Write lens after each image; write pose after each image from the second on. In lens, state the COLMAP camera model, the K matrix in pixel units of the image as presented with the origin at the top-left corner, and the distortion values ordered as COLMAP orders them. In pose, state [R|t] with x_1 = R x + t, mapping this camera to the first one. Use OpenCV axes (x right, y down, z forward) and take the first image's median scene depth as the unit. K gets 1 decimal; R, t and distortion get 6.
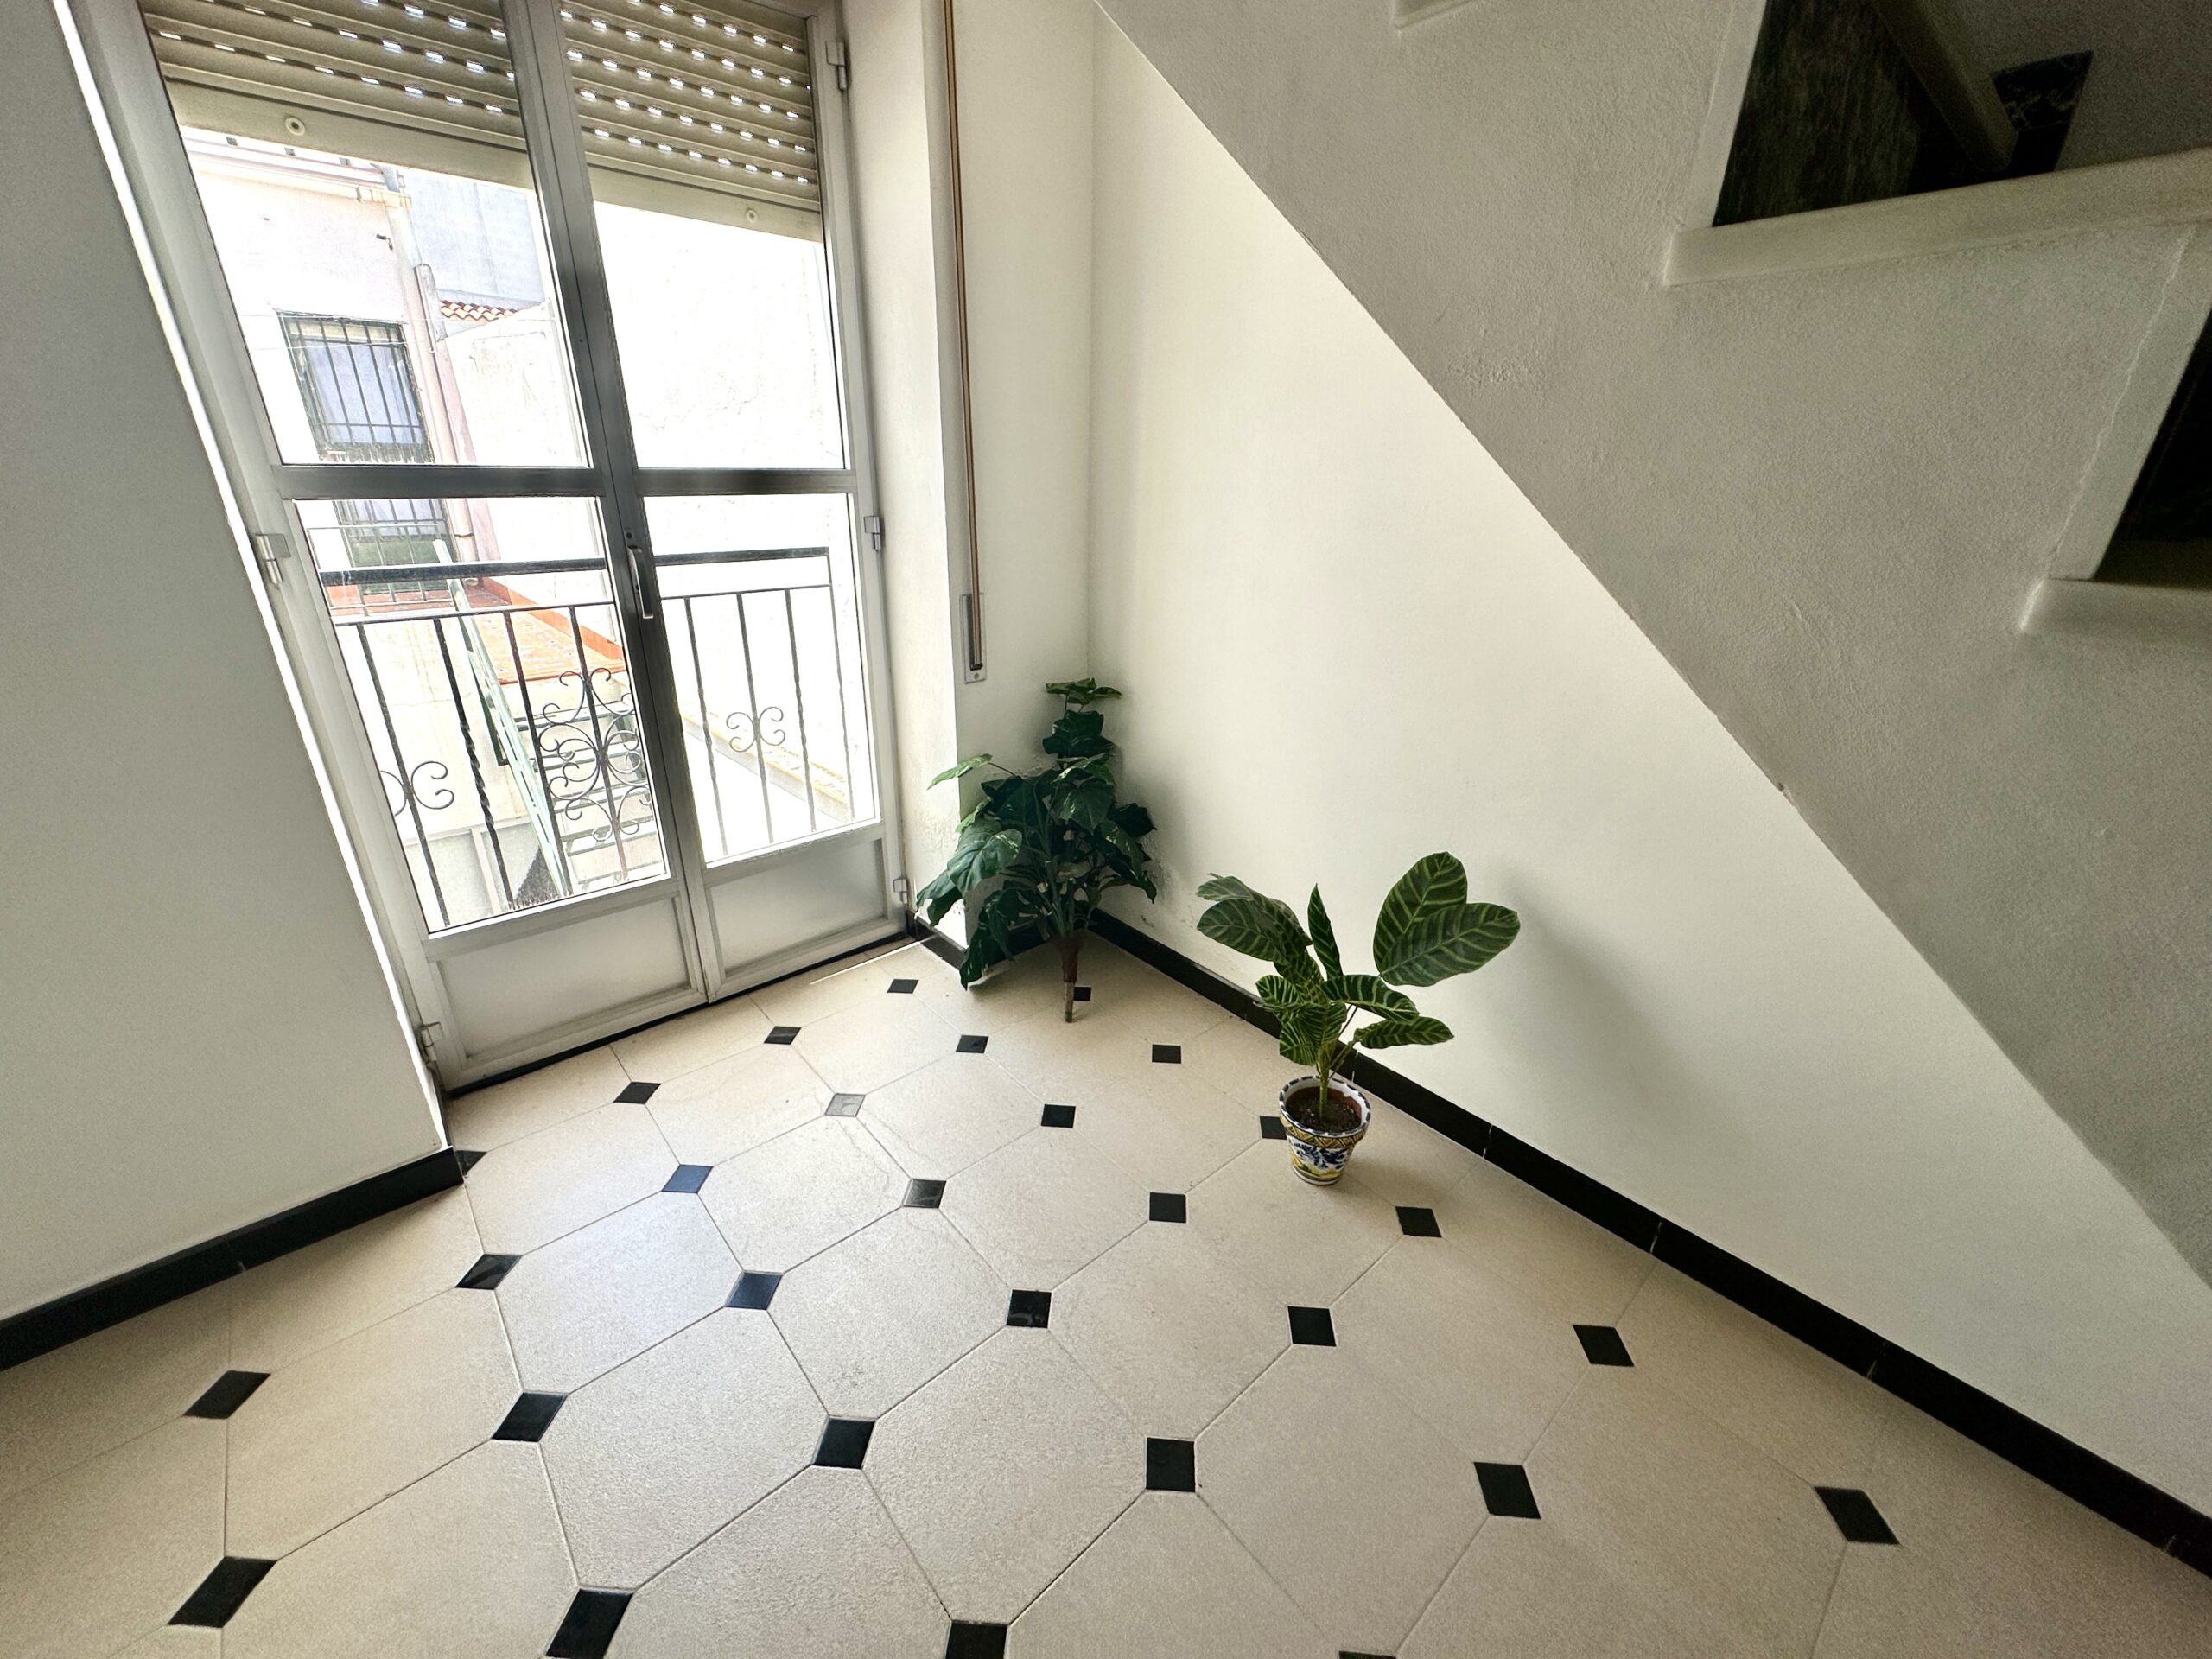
lens RADIAL K [[887.4, 0, 1107.2], [0, 887.4, 822.1], [0, 0, 1]] dist [-0.000584, 0.000519]
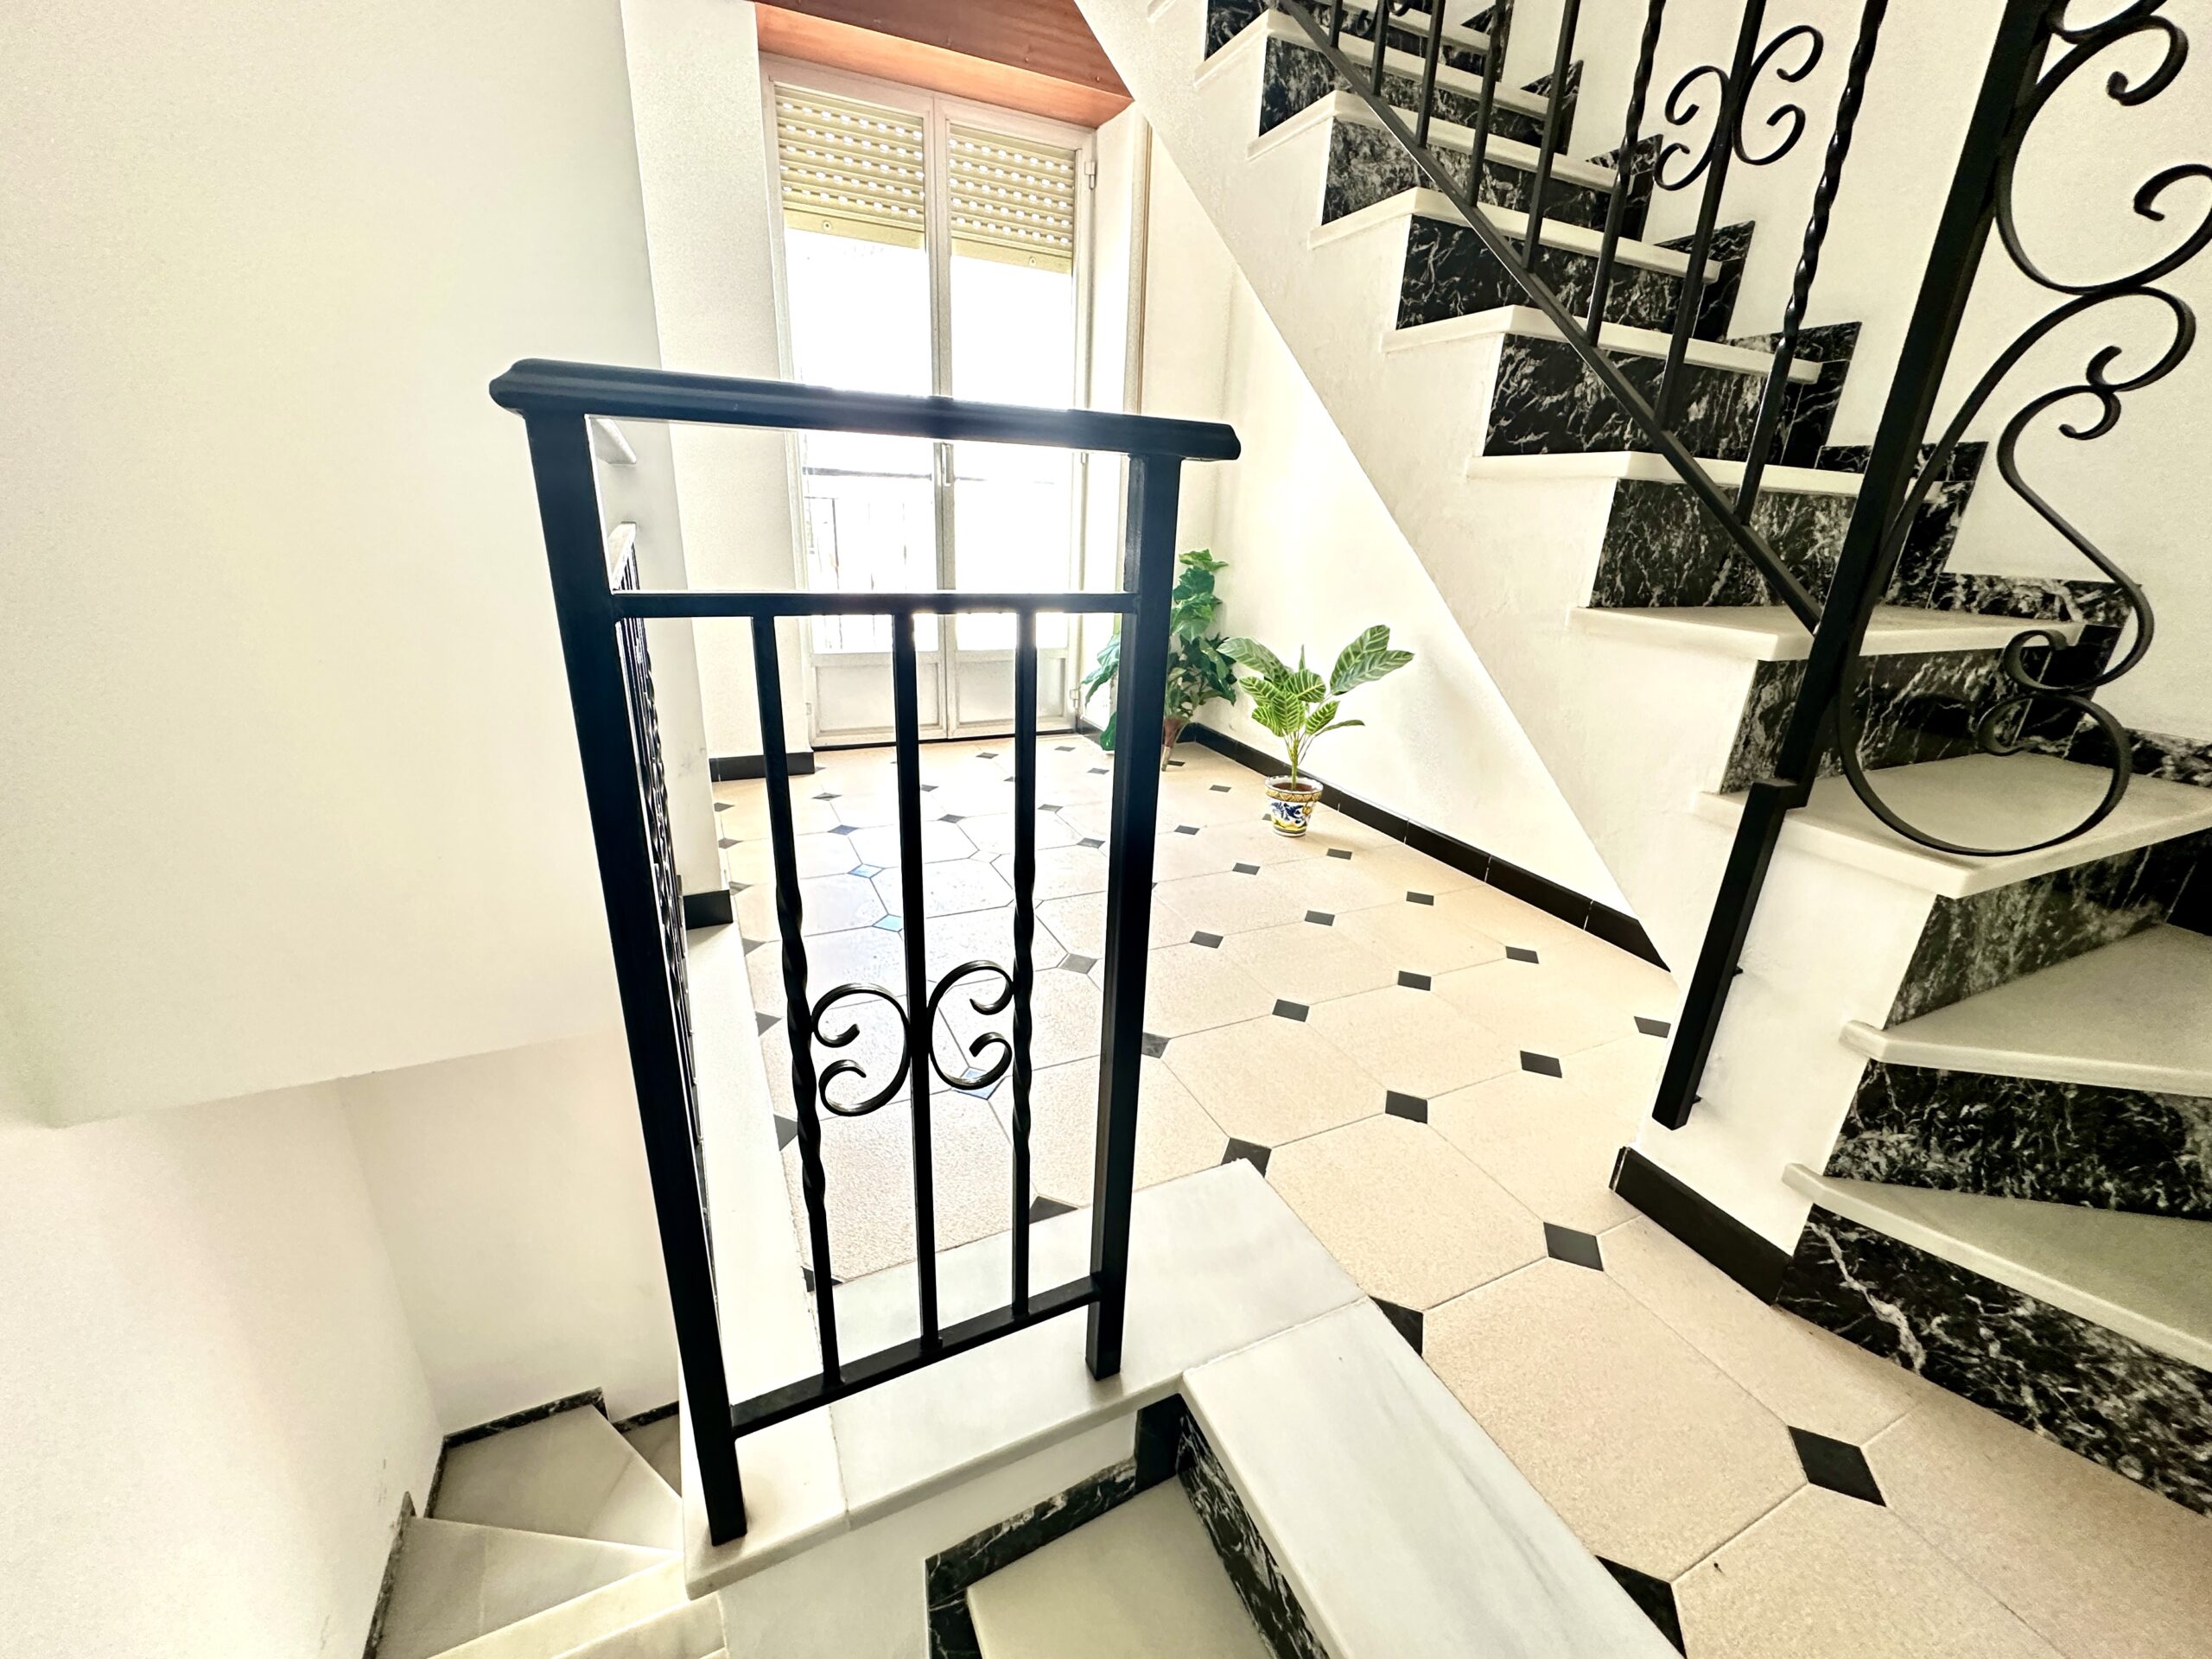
lens RADIAL K [[887.4, 0, 1107.2], [0, 887.4, 822.1], [0, 0, 1]] dist [-0.000584, 0.000519]
pose [[0.957867, 0.116148, -0.262680, 0.349566], [-0.129305, 0.991045, -0.033307, 0.482063], [0.256459, 0.065869, 0.964308, -0.614469]]
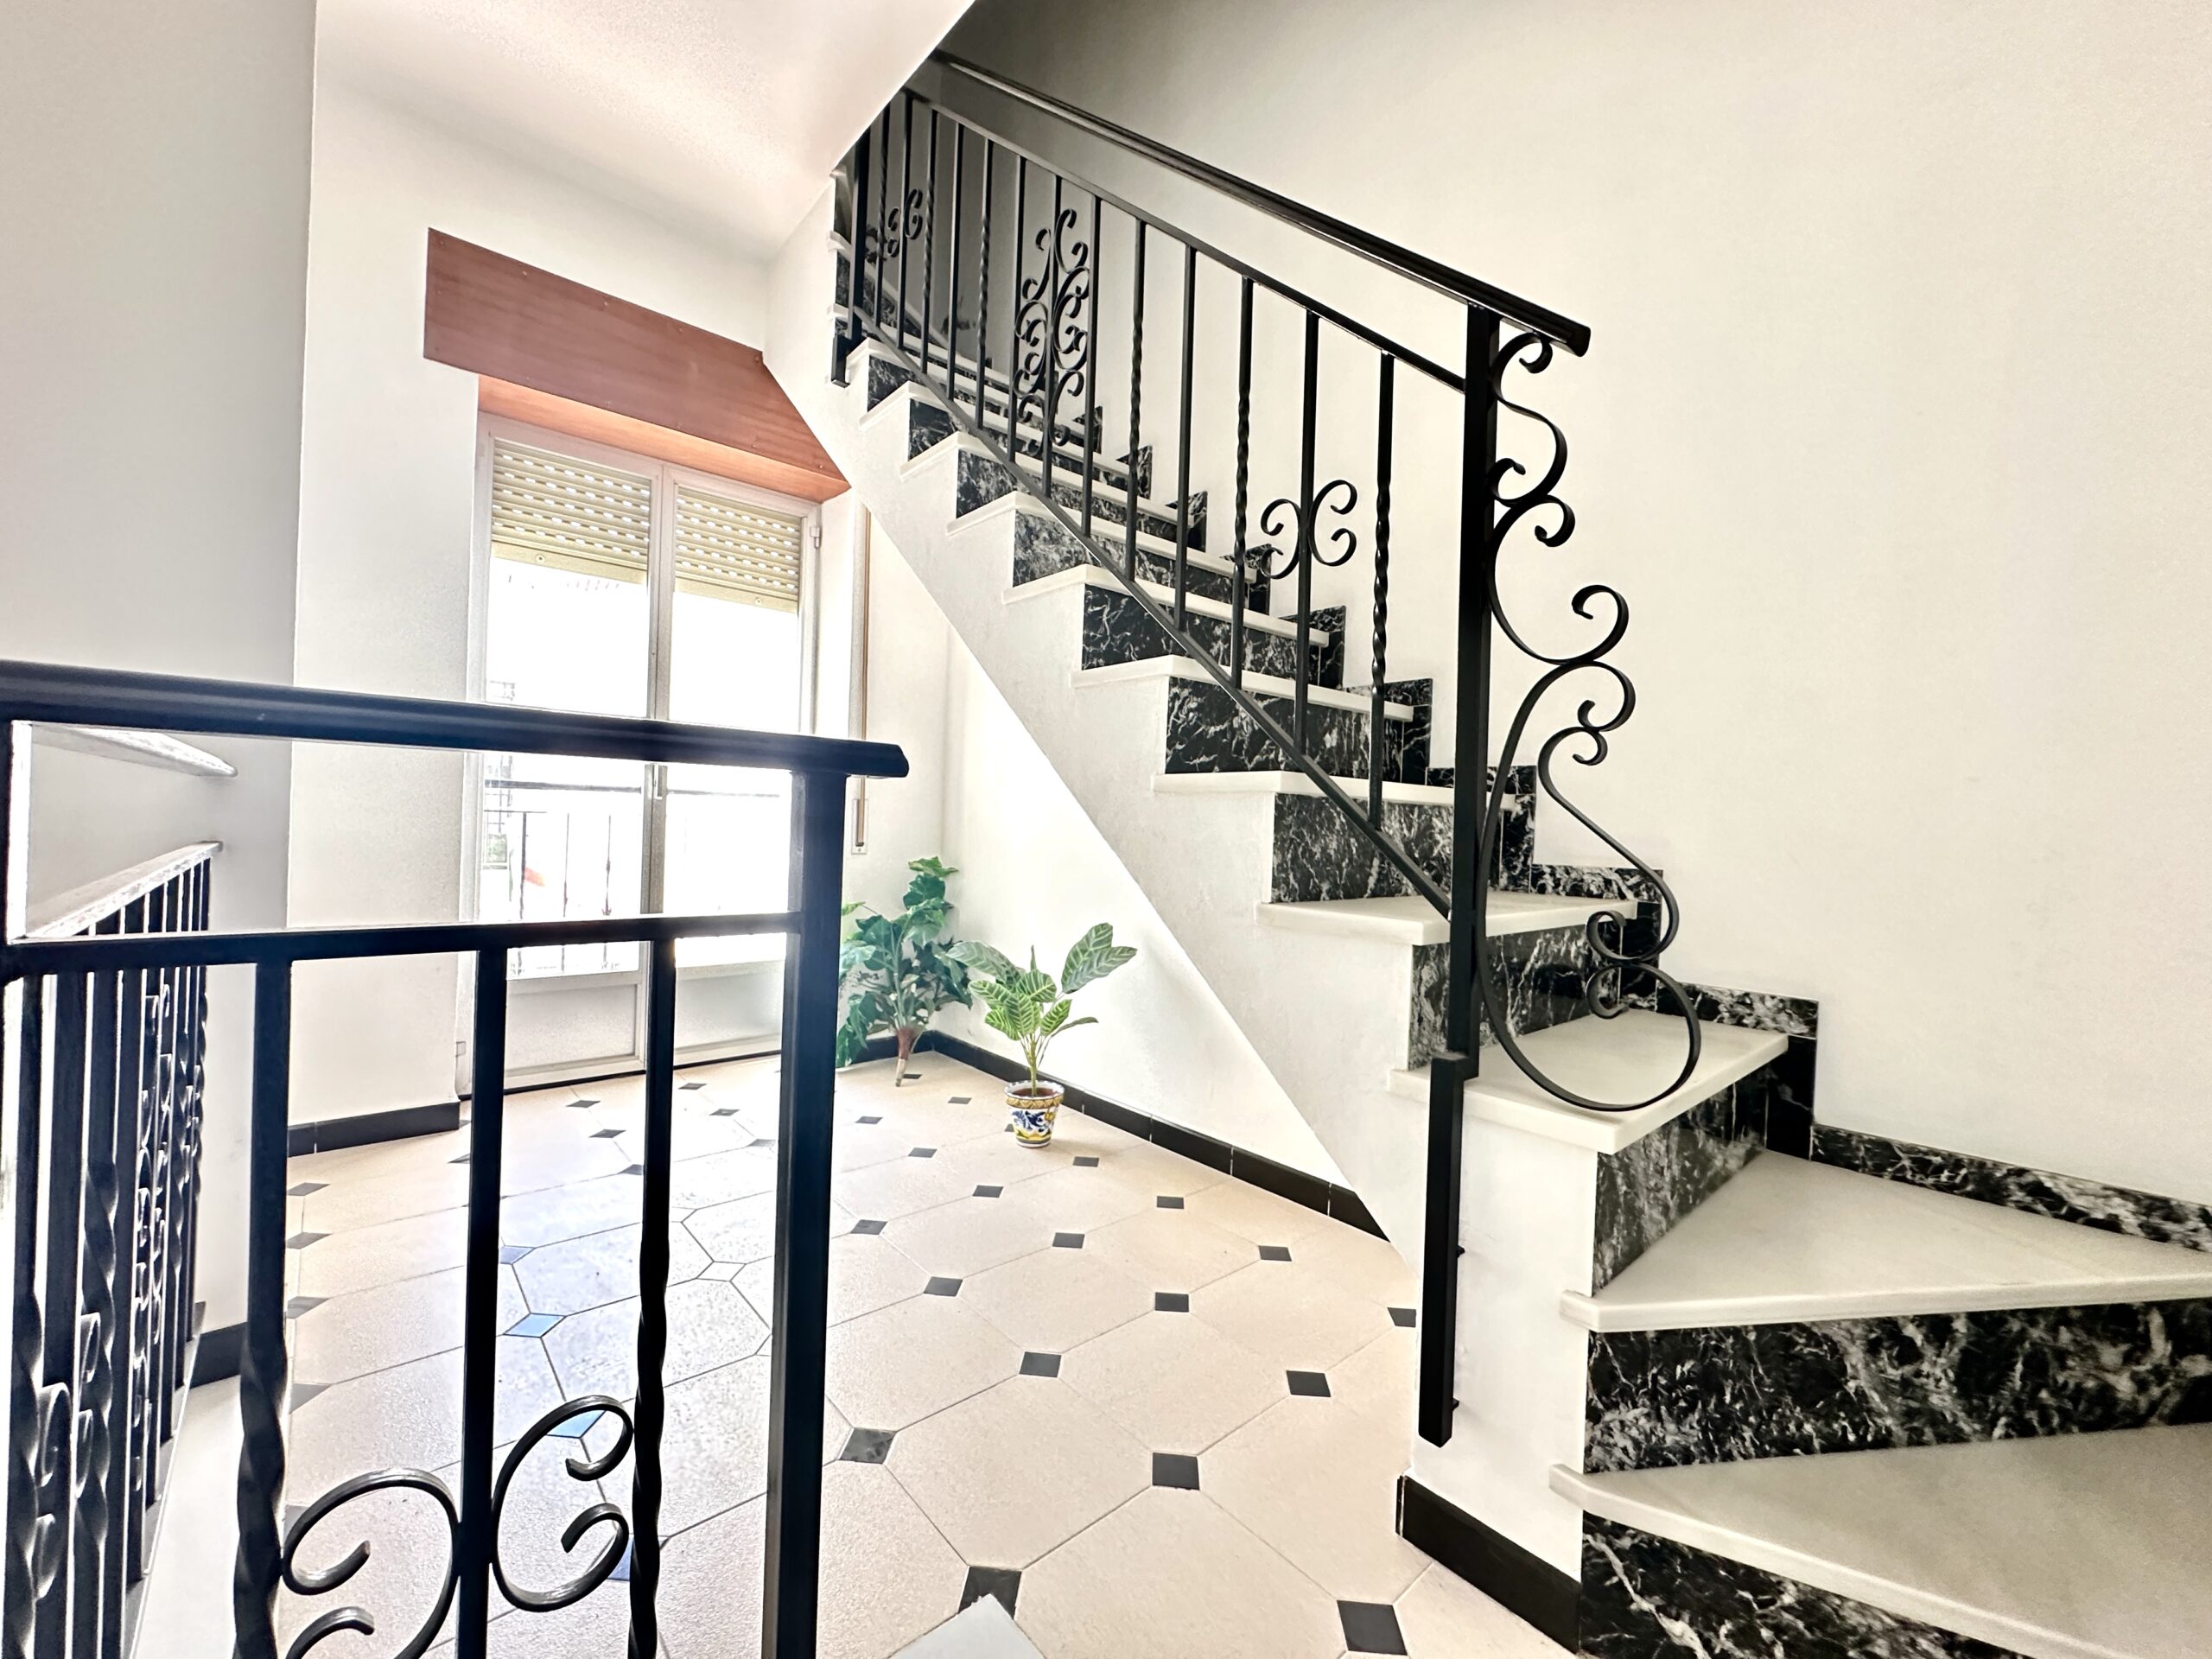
lens RADIAL K [[887.4, 0, 1107.2], [0, 887.4, 822.1], [0, 0, 1]] dist [-0.000584, 0.000519]
pose [[0.999875, 0.013767, -0.007832, 0.375530], [-0.015704, 0.925976, -0.377257, 0.466661], [0.002059, 0.377332, 0.926076, -0.585151]]
